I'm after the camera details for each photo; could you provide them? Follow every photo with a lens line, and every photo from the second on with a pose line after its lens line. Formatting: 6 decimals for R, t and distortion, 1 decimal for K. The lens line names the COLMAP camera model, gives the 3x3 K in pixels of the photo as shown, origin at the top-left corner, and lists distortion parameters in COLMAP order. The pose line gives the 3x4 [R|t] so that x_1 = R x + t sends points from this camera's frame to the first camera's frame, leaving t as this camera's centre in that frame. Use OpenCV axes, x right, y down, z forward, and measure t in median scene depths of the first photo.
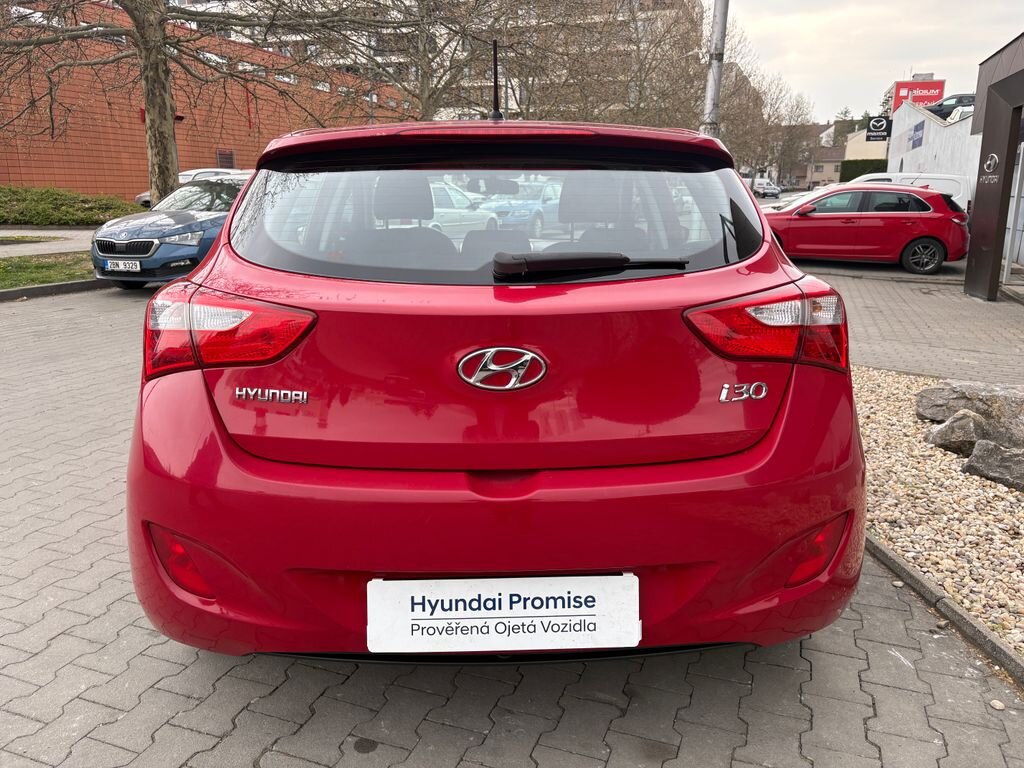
lens RADIAL K [[777.5, 0, 514.4], [0, 777.5, 392.7], [0, 0, 1]] dist [0.039416, -0.055318]
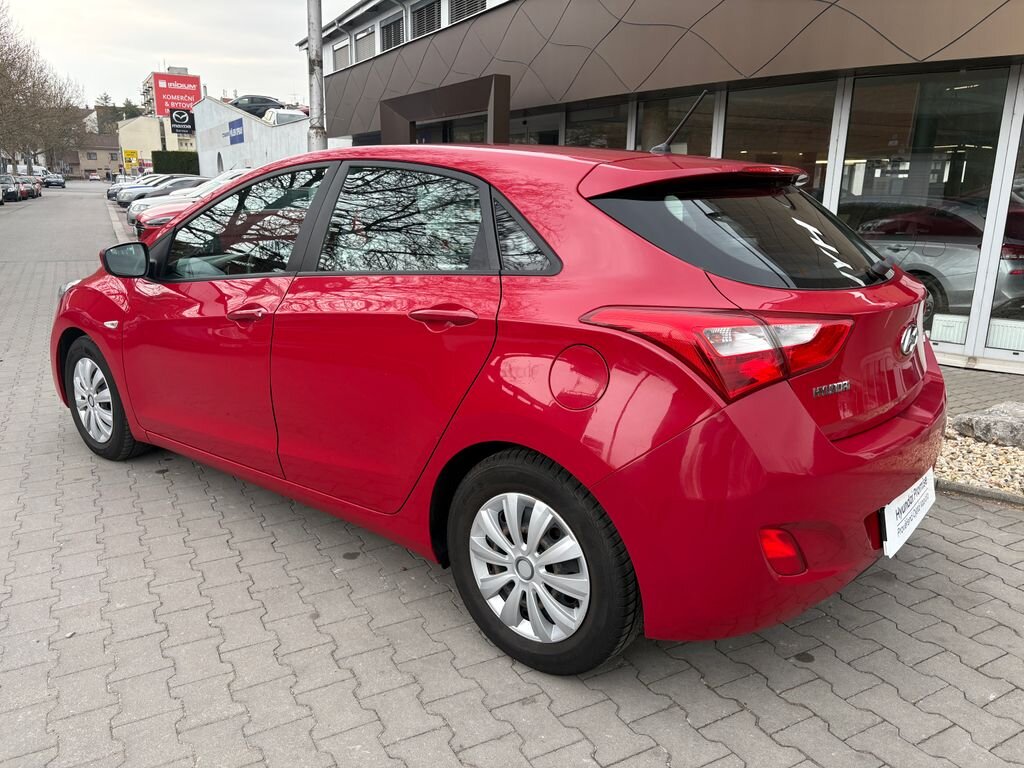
lens RADIAL K [[777.5, 0, 514.4], [0, 777.5, 392.7], [0, 0, 1]] dist [0.039416, -0.055318]
pose [[0.652973, -0.178654, 0.736009, -0.073116], [0.169248, 0.981626, 0.088119, -0.008545], [-0.738228, 0.067028, 0.671212, 0.025574]]
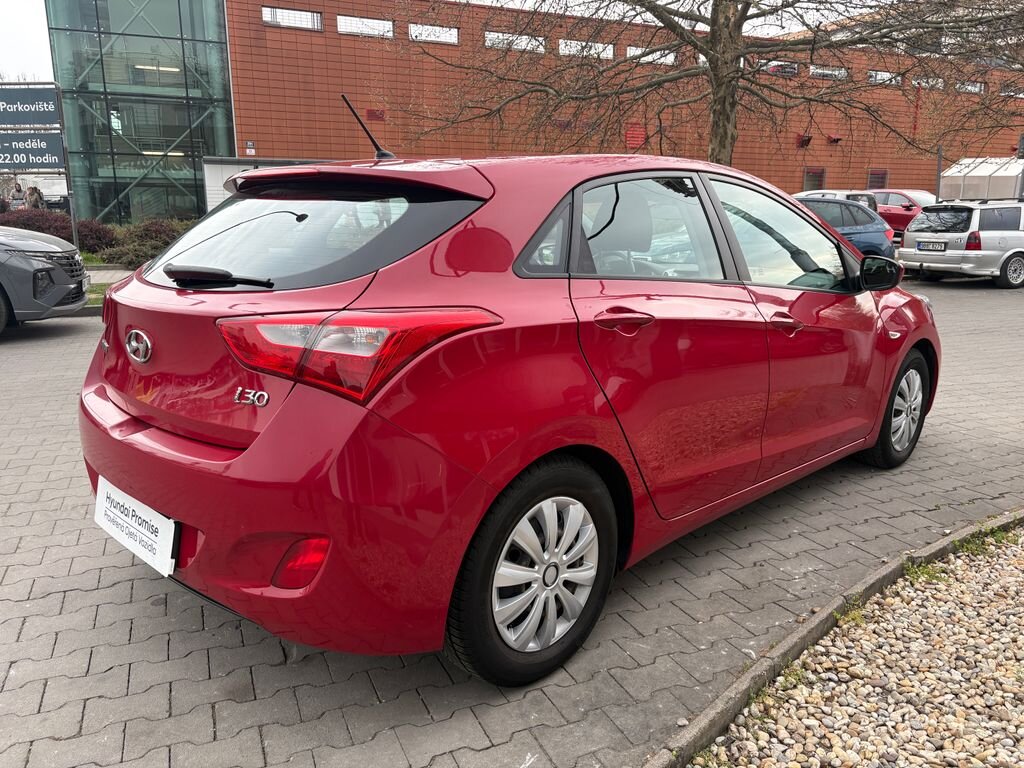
lens RADIAL K [[777.5, 0, 514.4], [0, 777.5, 392.7], [0, 0, 1]] dist [0.039416, -0.055318]
pose [[0.683537, 0.163483, -0.711372, 0.066085], [-0.180585, 0.982173, 0.052198, -0.006581], [0.707224, 0.092784, 0.700874, 0.022608]]
